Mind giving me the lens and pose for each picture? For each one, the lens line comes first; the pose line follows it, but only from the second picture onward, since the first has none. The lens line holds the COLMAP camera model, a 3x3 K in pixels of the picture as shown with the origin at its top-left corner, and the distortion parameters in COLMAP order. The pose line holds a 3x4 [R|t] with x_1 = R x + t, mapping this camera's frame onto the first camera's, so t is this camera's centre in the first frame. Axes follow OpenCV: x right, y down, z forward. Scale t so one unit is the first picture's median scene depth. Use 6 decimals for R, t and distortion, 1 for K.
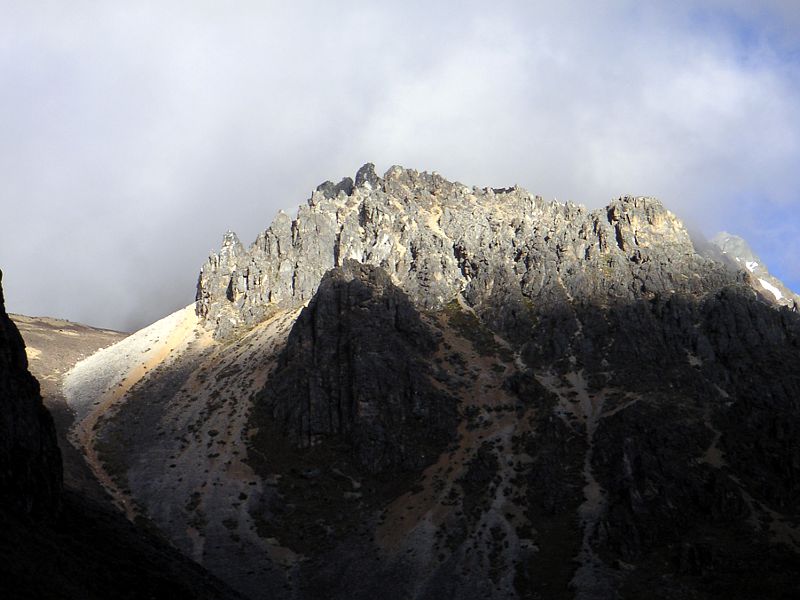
lens RADIAL K [[2200.8, 0, 399.9], [0, 2200.8, 302.0], [0, 0, 1]] dist [0.207716, 0.000000]
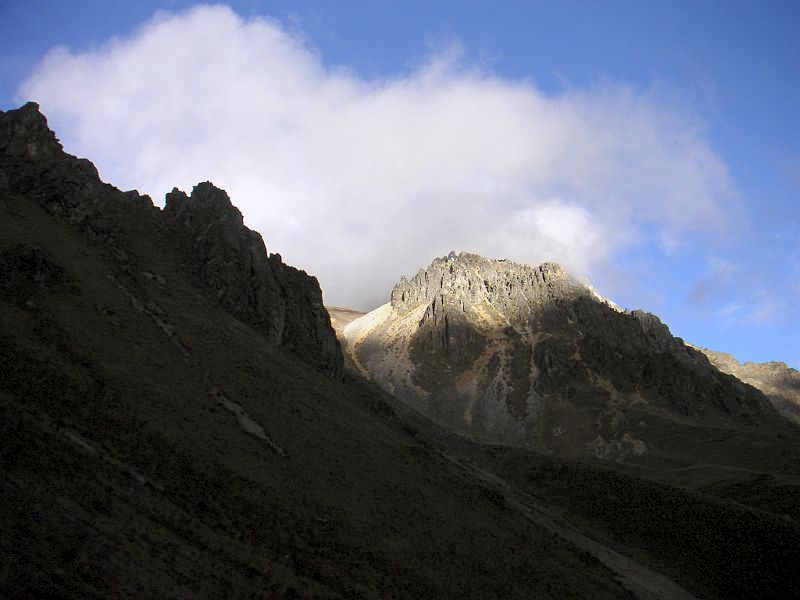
lens RADIAL K [[891.2, 0, 399.9], [0, 891.2, 300.5], [0, 0, 1]] dist [-0.009743, 0.000000]
pose [[0.997000, -0.003095, -0.077339, 0.005756], [0.002957, 0.999994, -0.001898, 0.001140], [0.077344, 0.001664, 0.997003, -0.124643]]
